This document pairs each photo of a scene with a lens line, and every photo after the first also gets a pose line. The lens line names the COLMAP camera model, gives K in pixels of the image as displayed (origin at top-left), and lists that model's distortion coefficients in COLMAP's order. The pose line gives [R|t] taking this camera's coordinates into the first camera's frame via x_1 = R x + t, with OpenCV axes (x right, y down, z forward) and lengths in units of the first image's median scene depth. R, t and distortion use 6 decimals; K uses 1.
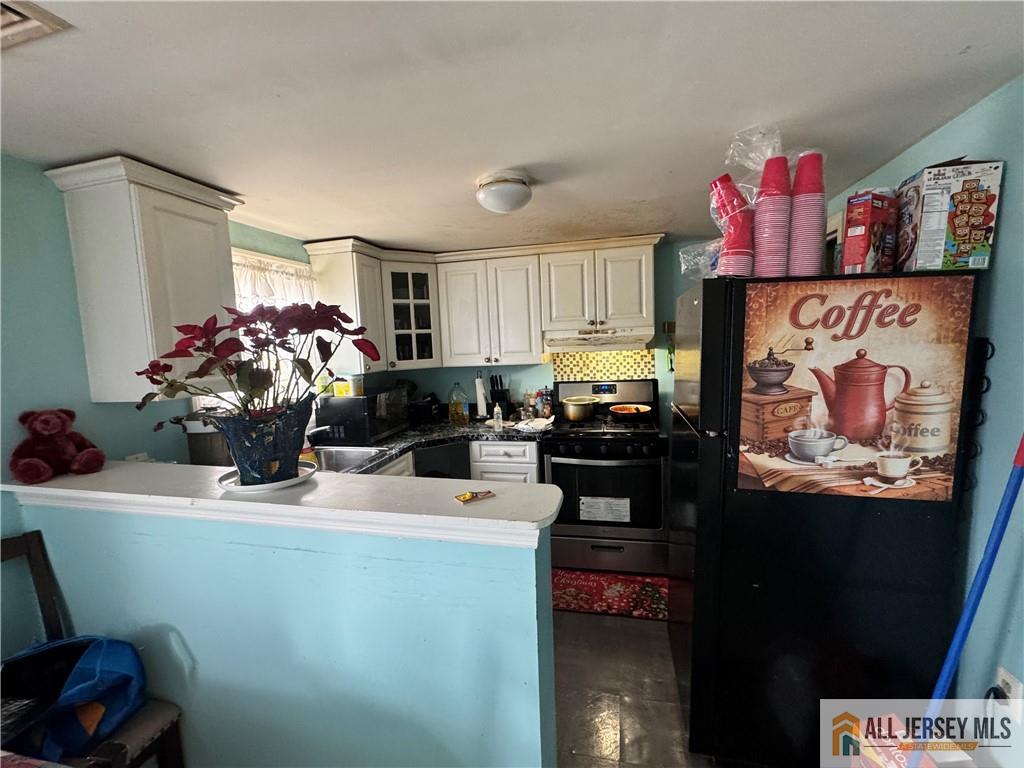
lens RADIAL K [[445.9, 0, 509.9], [0, 445.9, 385.7], [0, 0, 1]] dist [-0.000295, -0.000373]
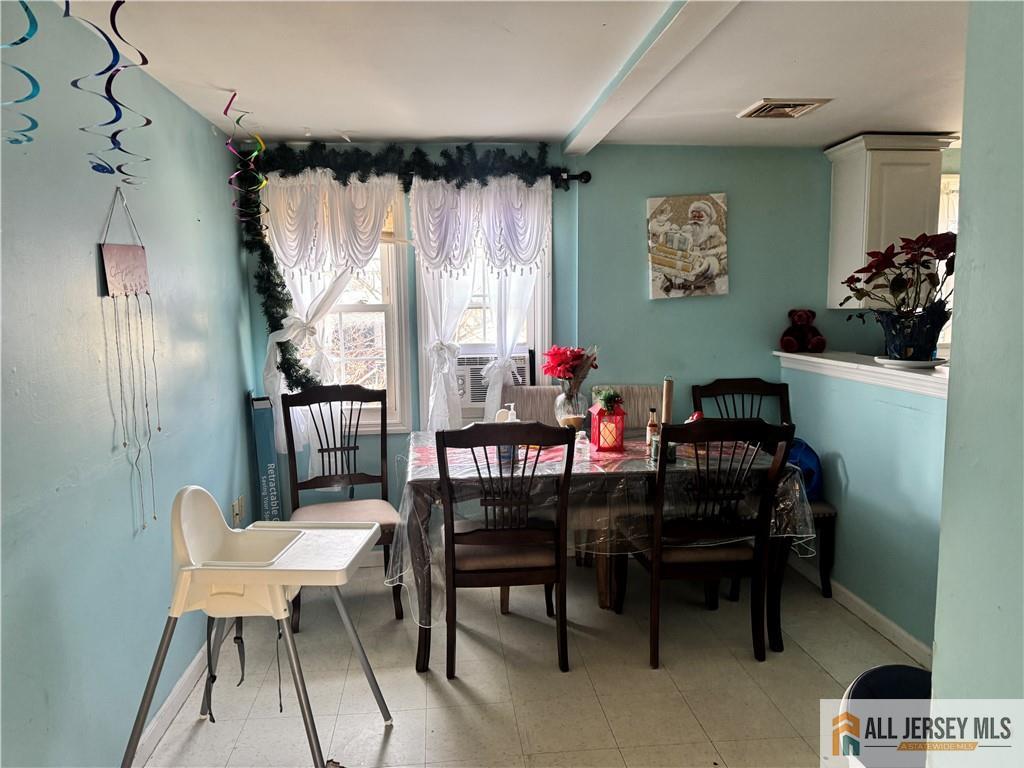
lens RADIAL K [[728.4, 0, 511.9], [0, 728.4, 383.0], [0, 0, 1]] dist [0.003316, -0.004612]
pose [[0.340957, 0.134897, -0.930350, 1.114969], [-0.095006, 0.989529, 0.108659, 0.140022], [0.935266, 0.051340, 0.350202, -0.904553]]
